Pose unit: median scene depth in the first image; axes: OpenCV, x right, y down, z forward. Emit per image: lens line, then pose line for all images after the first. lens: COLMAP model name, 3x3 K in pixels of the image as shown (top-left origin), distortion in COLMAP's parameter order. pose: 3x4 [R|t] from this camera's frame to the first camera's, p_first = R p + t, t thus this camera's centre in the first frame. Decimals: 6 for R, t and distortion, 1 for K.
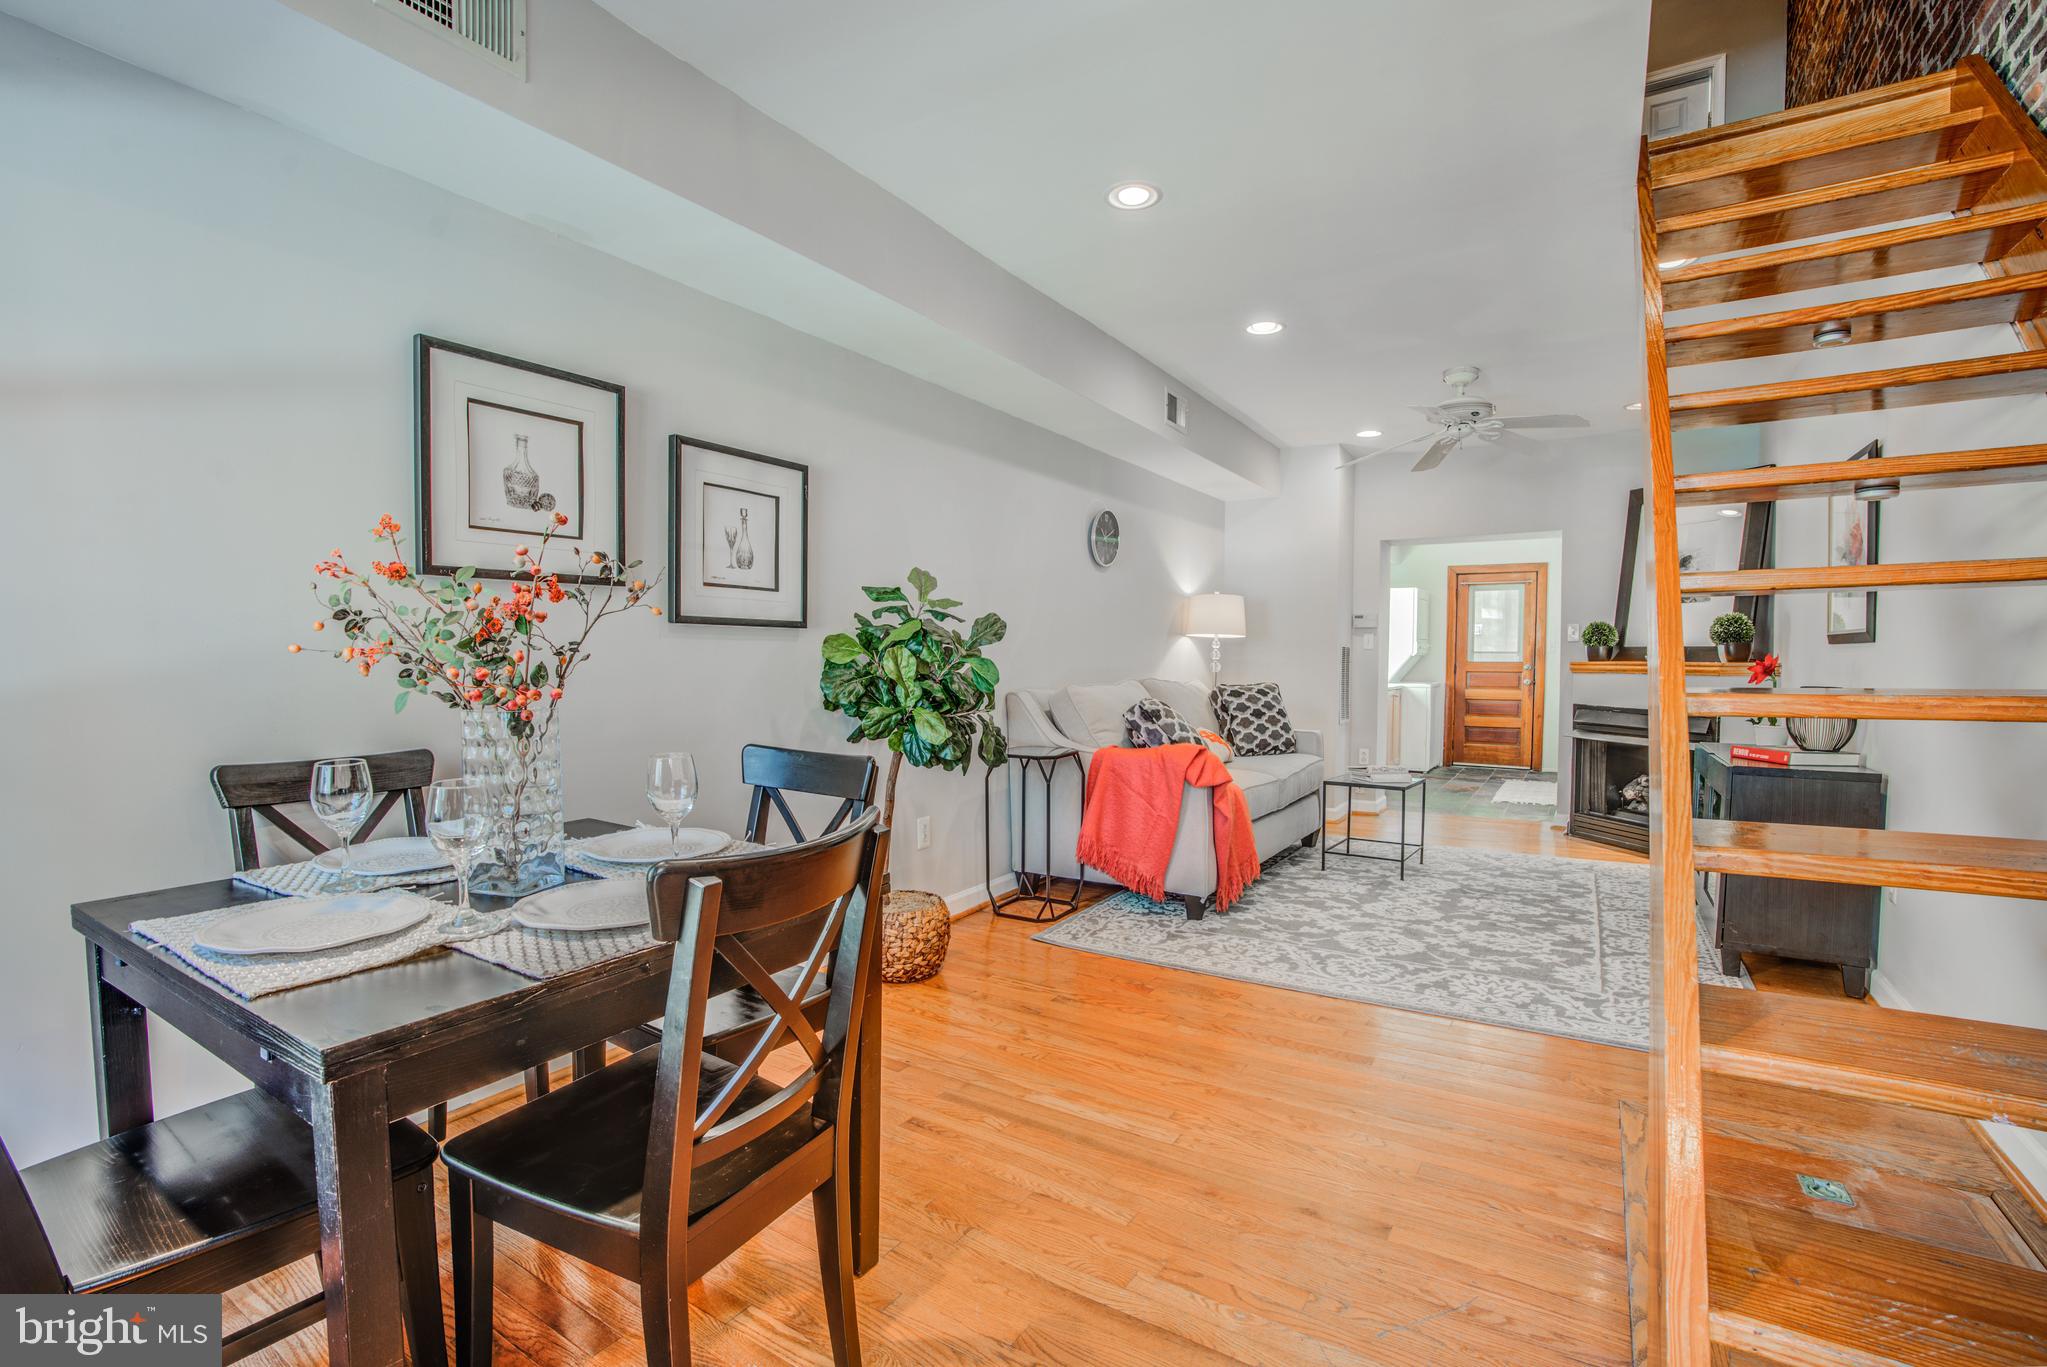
lens RADIAL K [[943.1, 0, 1008.6], [0, 943.1, 709.0], [0, 0, 1]] dist [-0.070531, 0.025701]
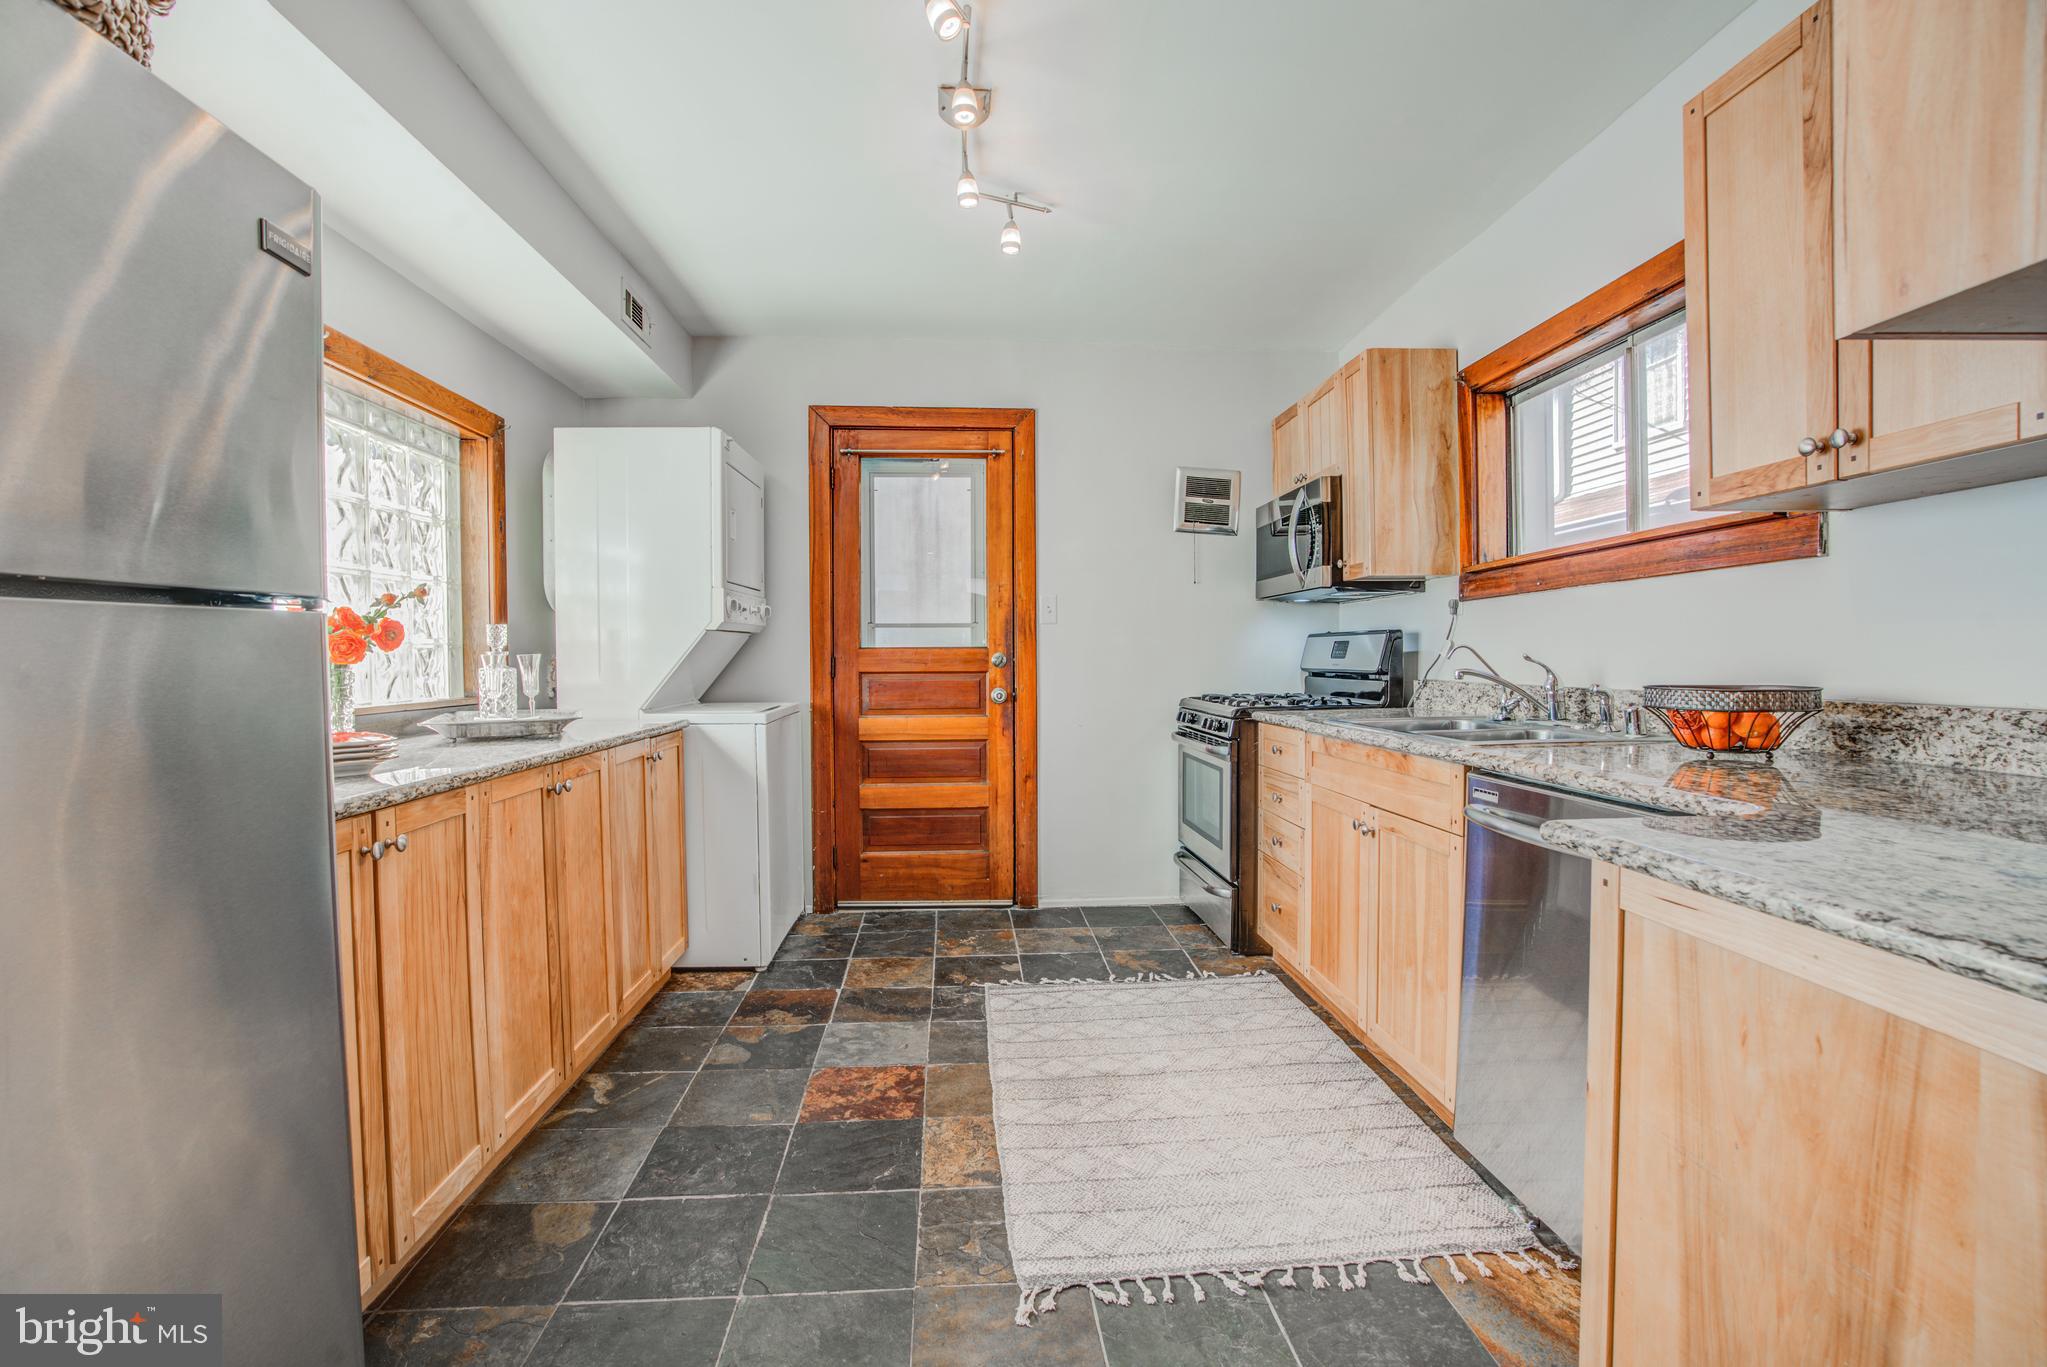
lens RADIAL K [[943.1, 0, 1019.8], [0, 943.1, 679.5], [0, 0, 1]] dist [-0.070531, 0.025701]
pose [[0.805041, -0.021935, 0.592813, 0.750151], [0.039630, 0.999072, -0.016850, -0.066889], [-0.591894, 0.037058, 0.805164, 1.540347]]
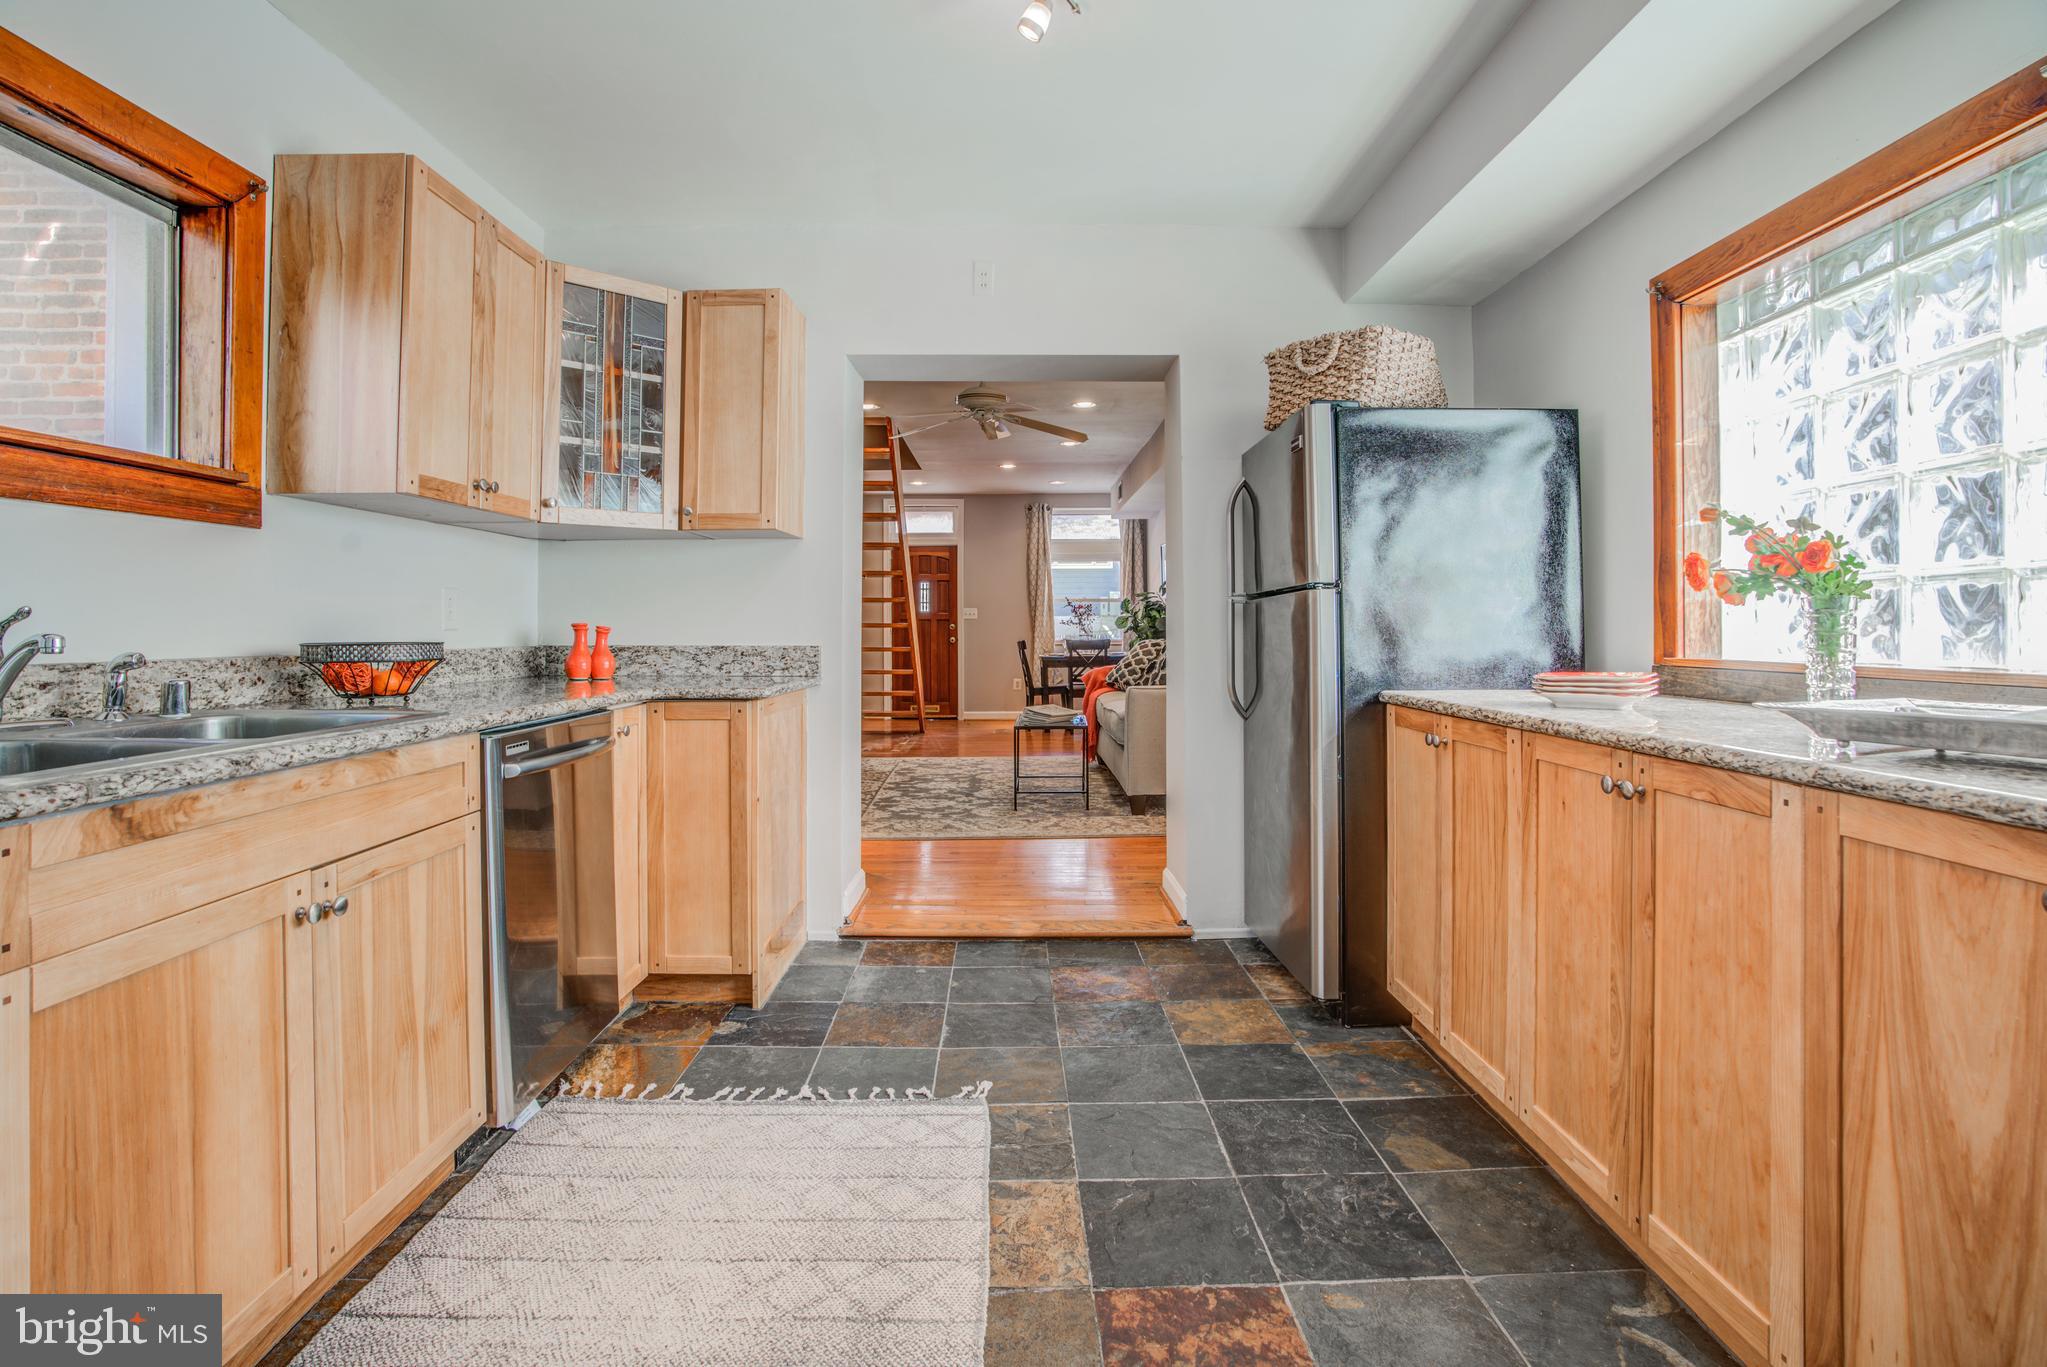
lens RADIAL K [[943.1, 0, 1016.9], [0, 943.1, 601.2], [0, 0, 1]] dist [-0.070531, 0.025701]
pose [[-0.840024, -0.011989, -0.542416, 1.214754], [-0.023859, 0.999605, 0.014856, -0.094284], [0.542024, 0.025421, -0.839979, 2.253704]]
